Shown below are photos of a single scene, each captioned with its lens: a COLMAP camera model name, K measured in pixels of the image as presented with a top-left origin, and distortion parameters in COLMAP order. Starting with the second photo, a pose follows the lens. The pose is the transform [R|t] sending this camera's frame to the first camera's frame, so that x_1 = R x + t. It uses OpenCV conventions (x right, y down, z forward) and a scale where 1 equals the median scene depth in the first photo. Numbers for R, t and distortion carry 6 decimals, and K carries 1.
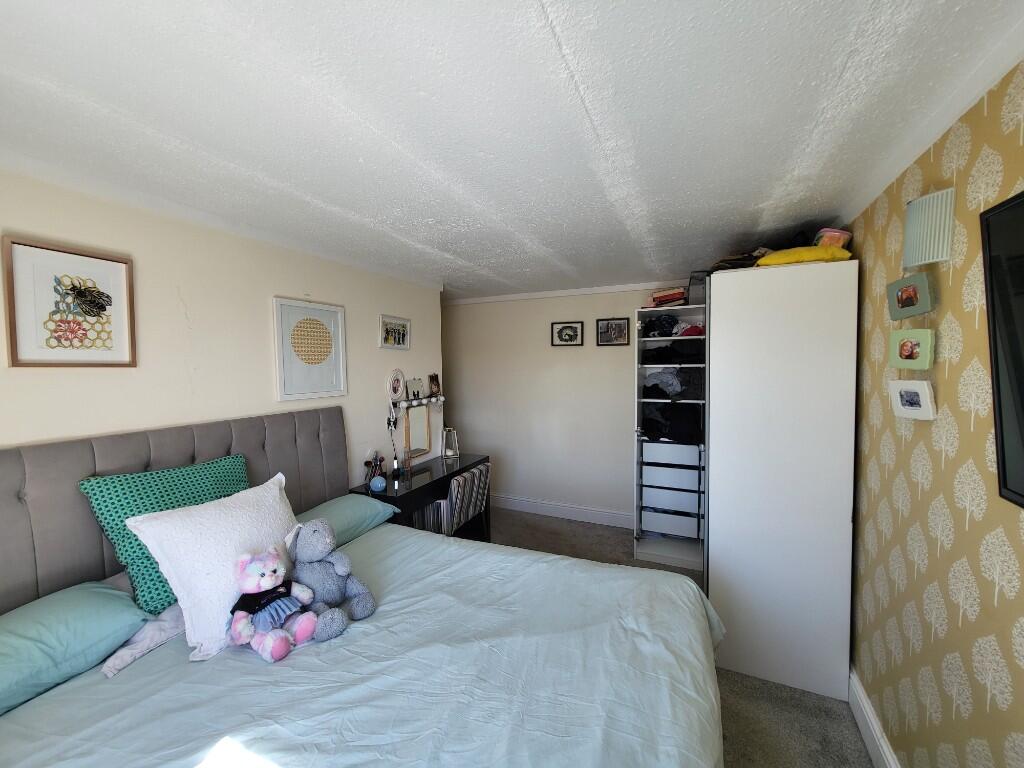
lens RADIAL K [[402.9, 0, 519.7], [0, 402.9, 387.5], [0, 0, 1]] dist [0.002767, -0.000908]
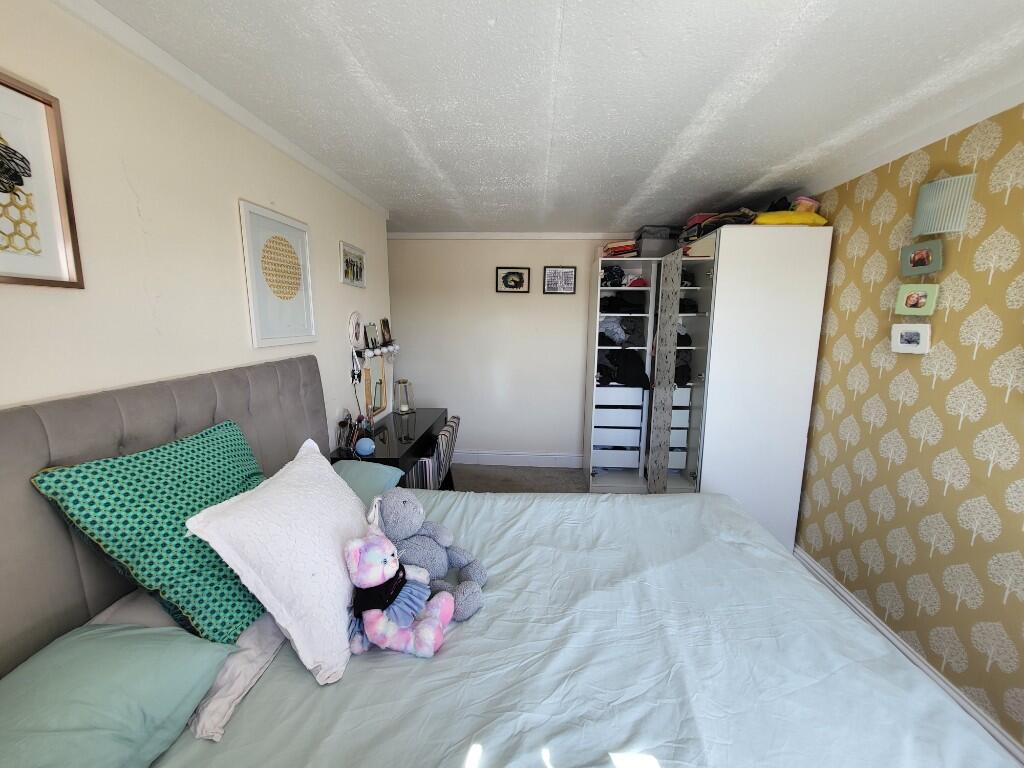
lens RADIAL K [[402.9, 0, 514.1], [0, 402.9, 388.1], [0, 0, 1]] dist [0.002767, -0.000908]
pose [[0.932047, -0.043024, 0.359775, -0.400726], [0.000677, 0.993130, 0.117011, 0.019727], [-0.362338, -0.108816, 0.925673, 0.126496]]
